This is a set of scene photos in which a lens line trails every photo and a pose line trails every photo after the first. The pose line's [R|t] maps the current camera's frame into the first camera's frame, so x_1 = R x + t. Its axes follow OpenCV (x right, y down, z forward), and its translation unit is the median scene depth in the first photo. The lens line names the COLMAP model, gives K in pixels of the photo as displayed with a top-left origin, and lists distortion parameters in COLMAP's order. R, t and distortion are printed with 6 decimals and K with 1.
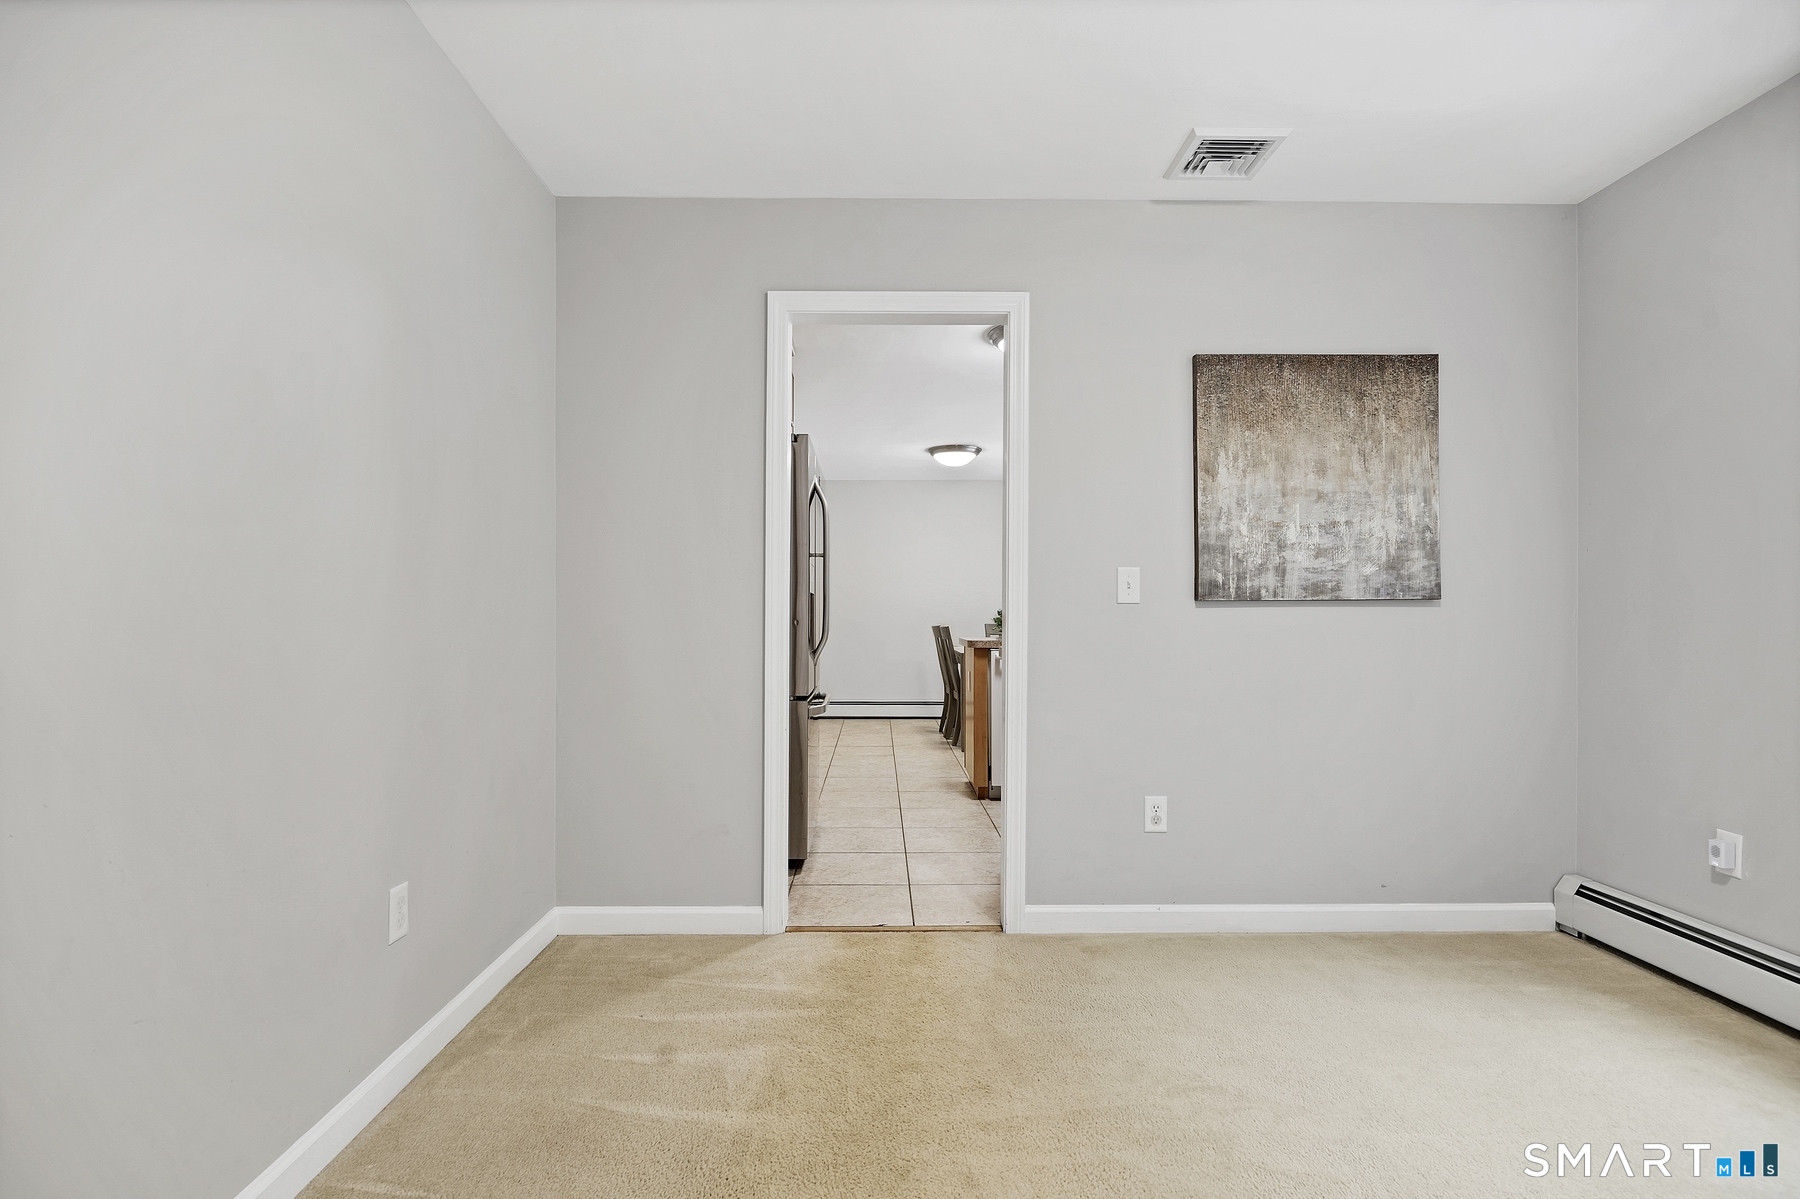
lens RADIAL K [[896.7, 0, 890.5], [0, 896.7, 616.5], [0, 0, 1]] dist [-0.004826, -0.005583]
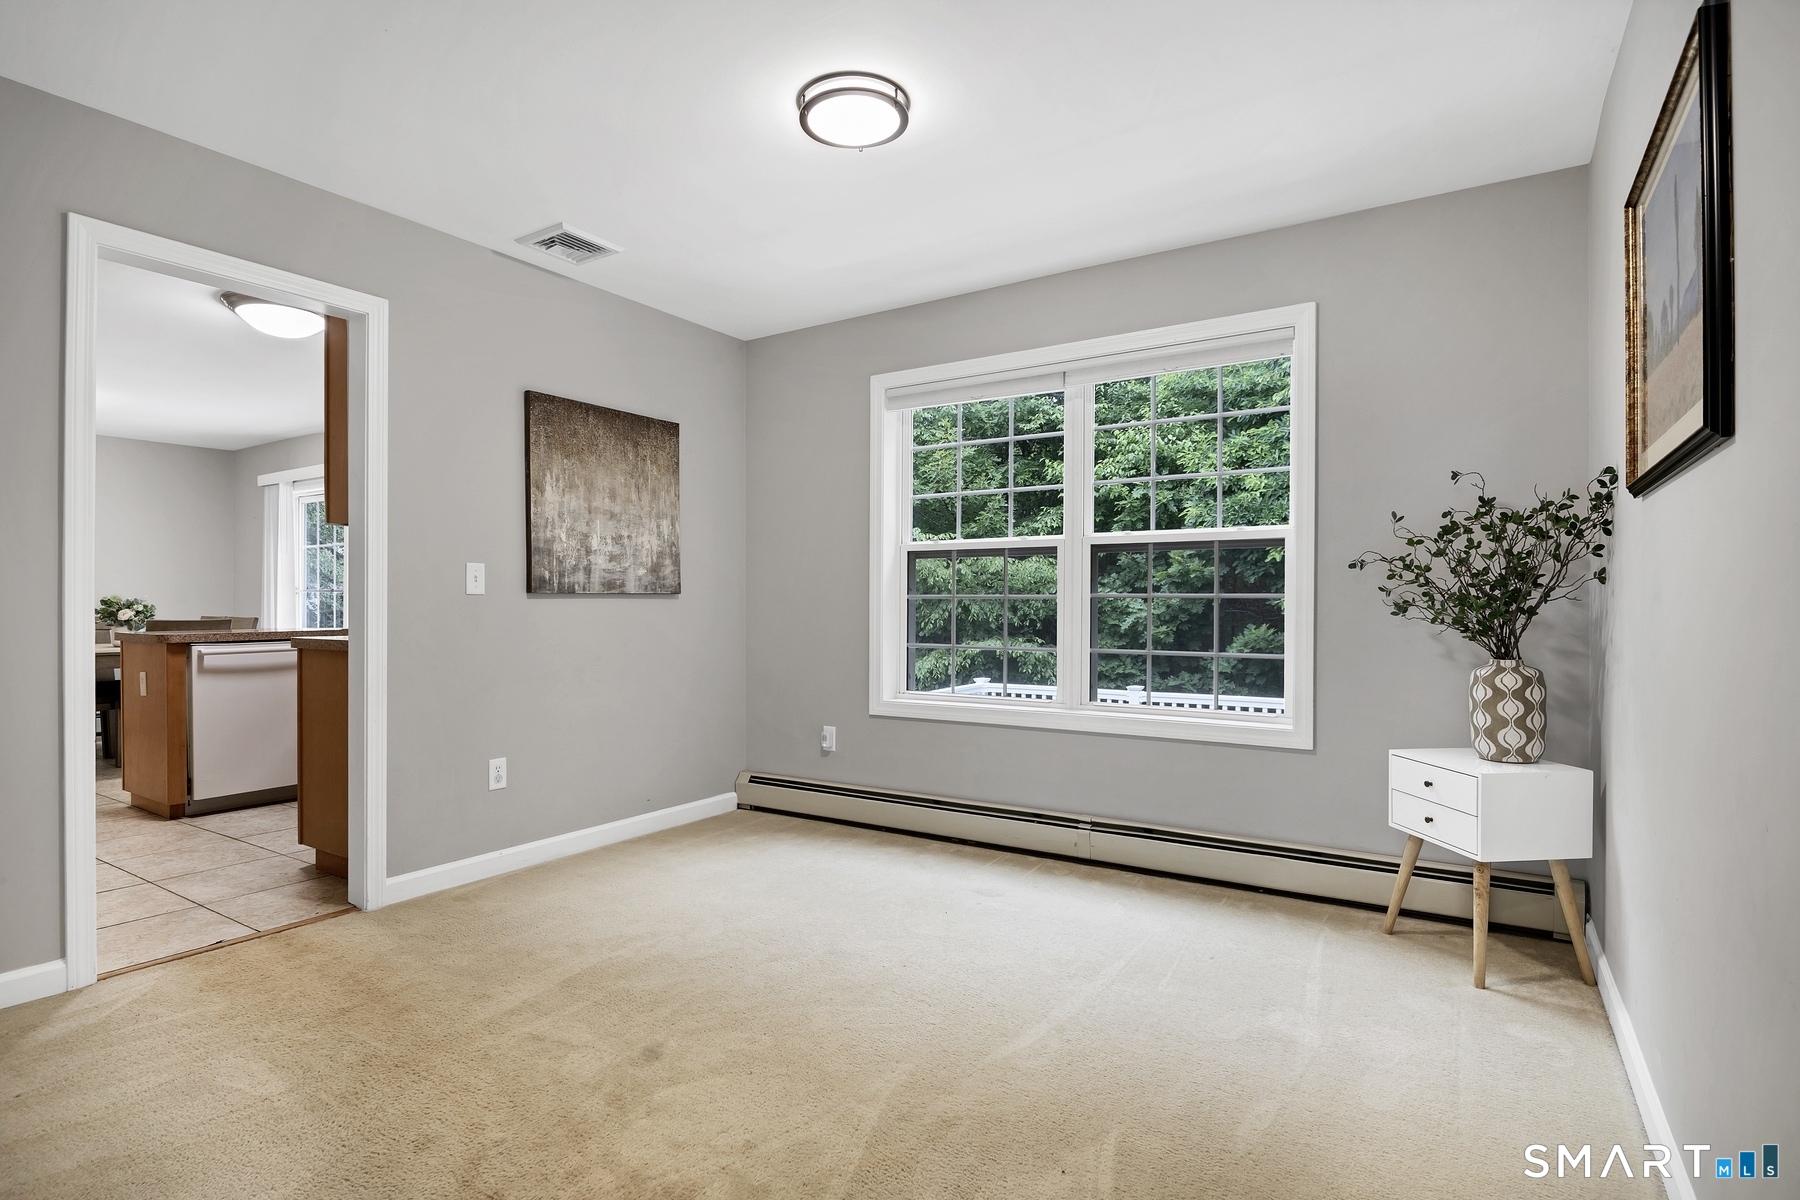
lens RADIAL K [[896.7, 0, 898.0], [0, 896.7, 608.2], [0, 0, 1]] dist [-0.004826, -0.005583]
pose [[0.549384, -0.002912, 0.835565, -0.400395], [0.001961, 0.999996, 0.002196, 0.001349], [-0.835568, 0.000433, 0.549387, -0.087026]]
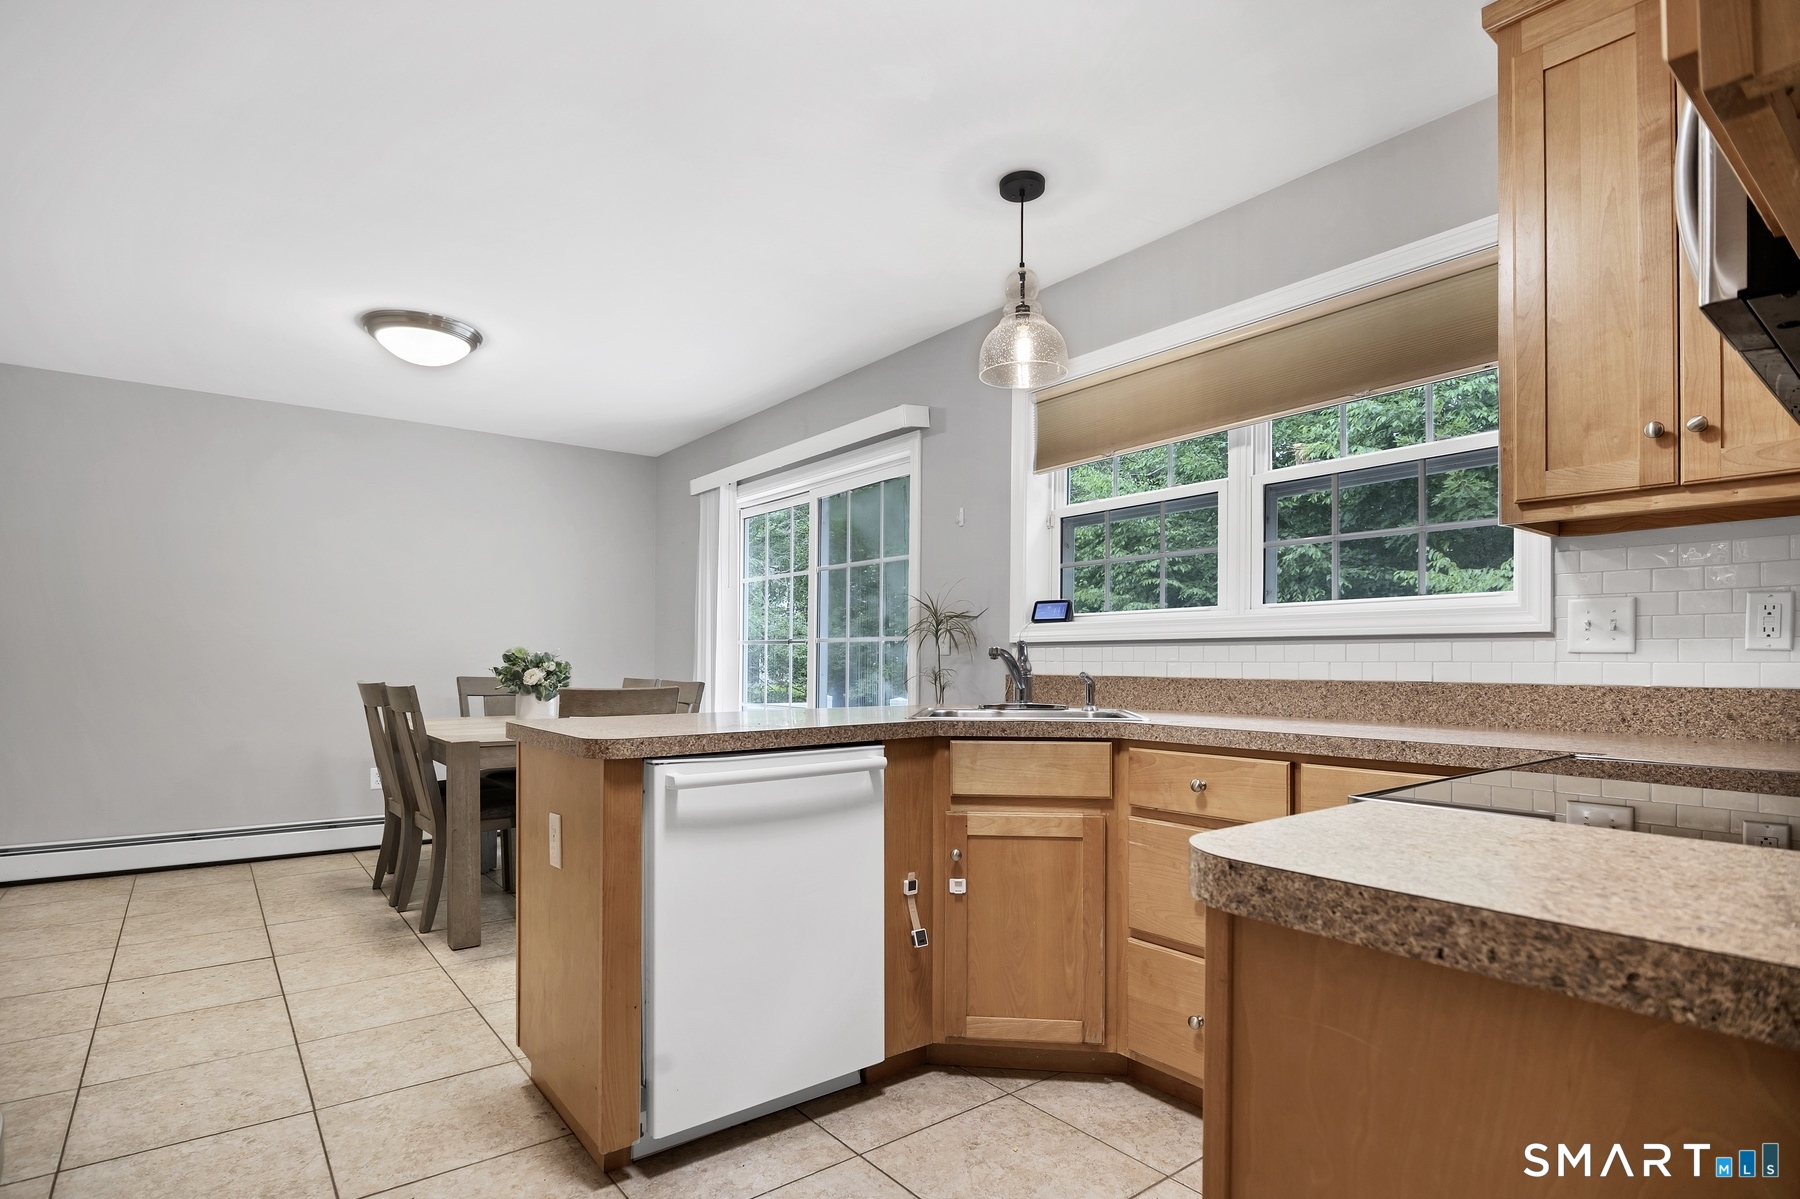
lens RADIAL K [[896.7, 0, 890.2], [0, 896.7, 666.2], [0, 0, 1]] dist [-0.004826, -0.005583]
pose [[0.799046, 0.003263, 0.601261, -0.048016], [-0.006136, 0.999977, 0.002728, -0.005878], [-0.601239, -0.005869, 0.799048, 1.117145]]
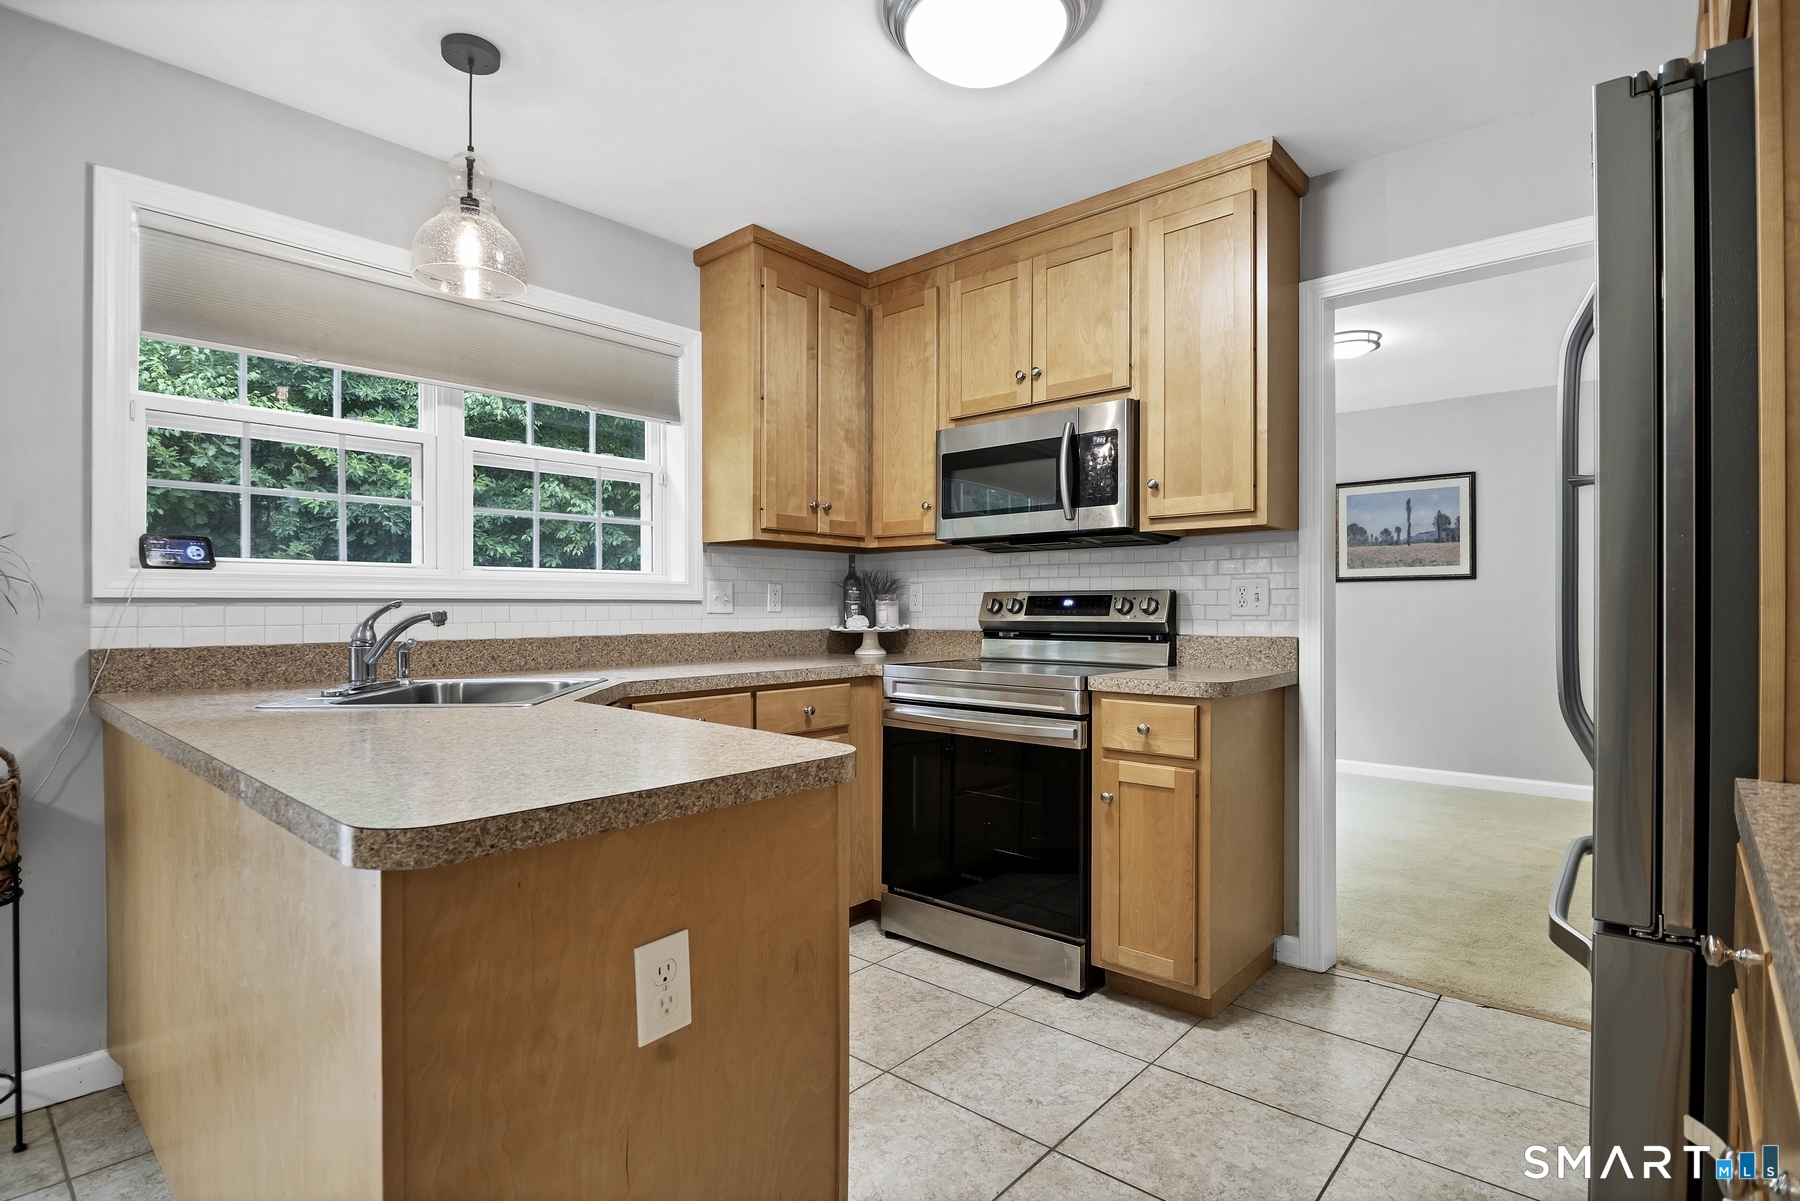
lens RADIAL K [[896.7, 0, 898.0], [0, 896.7, 613.4], [0, 0, 1]] dist [-0.004826, -0.005583]
pose [[-0.741013, 0.012920, 0.671367, -0.151721], [0.013019, 0.999903, -0.004873, -0.009683], [-0.671365, 0.005130, -0.741109, 2.082958]]
